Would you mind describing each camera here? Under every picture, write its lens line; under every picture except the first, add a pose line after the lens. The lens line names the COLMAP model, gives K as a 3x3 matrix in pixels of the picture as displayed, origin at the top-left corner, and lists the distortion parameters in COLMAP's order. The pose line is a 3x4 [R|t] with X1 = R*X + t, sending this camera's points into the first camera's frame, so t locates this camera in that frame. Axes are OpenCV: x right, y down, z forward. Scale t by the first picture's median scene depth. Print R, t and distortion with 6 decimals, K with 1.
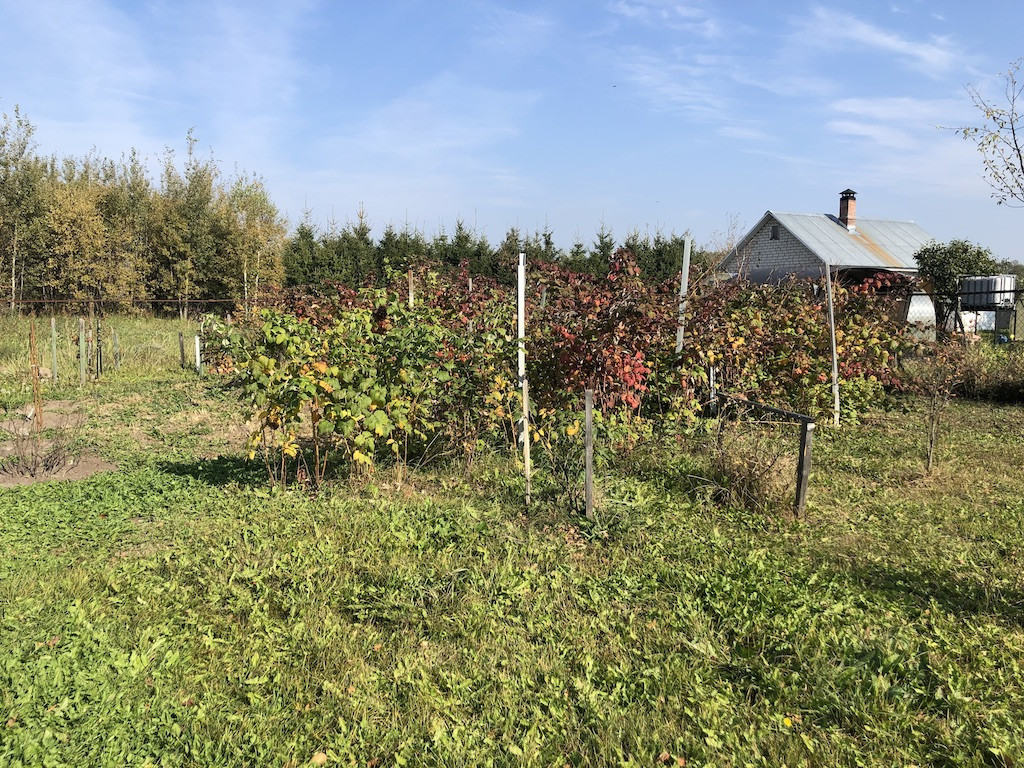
lens RADIAL K [[846.9, 0, 517.0], [0, 846.9, 389.9], [0, 0, 1]] dist [0.029493, -0.020747]
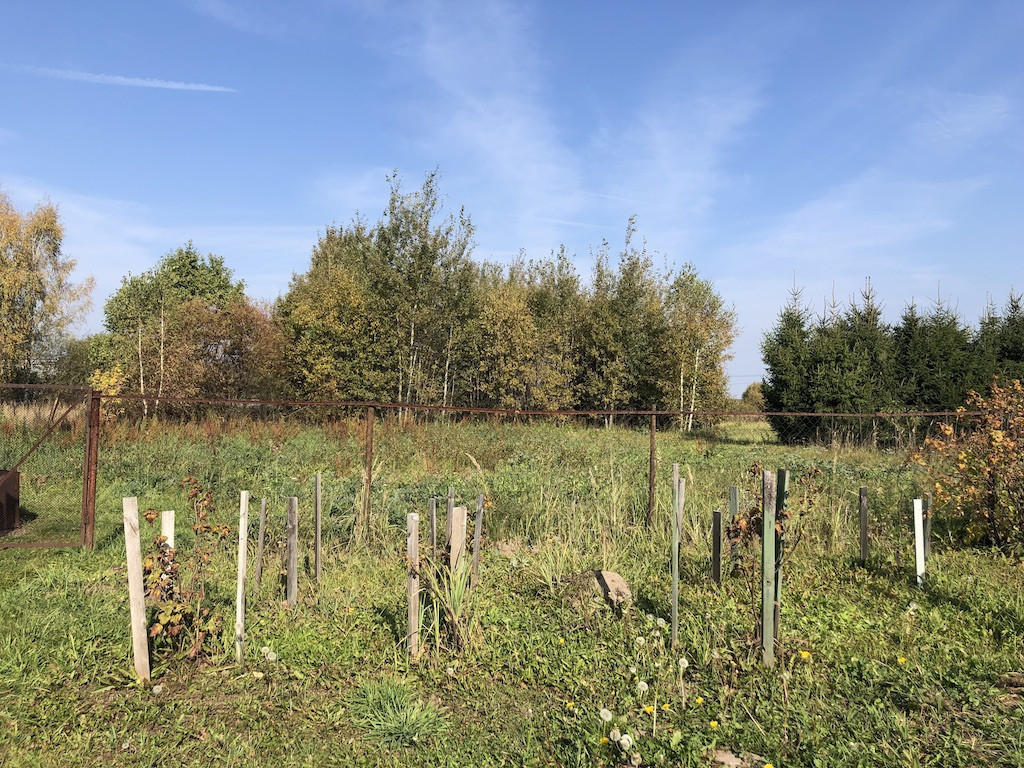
lens RADIAL K [[846.9, 0, 514.6], [0, 846.9, 379.5], [0, 0, 1]] dist [0.029493, -0.020747]
pose [[0.909699, -0.003959, -0.415249, -0.122208], [-0.052547, 0.990819, -0.124562, -0.019348], [0.411930, 0.135134, 0.901140, 0.172184]]
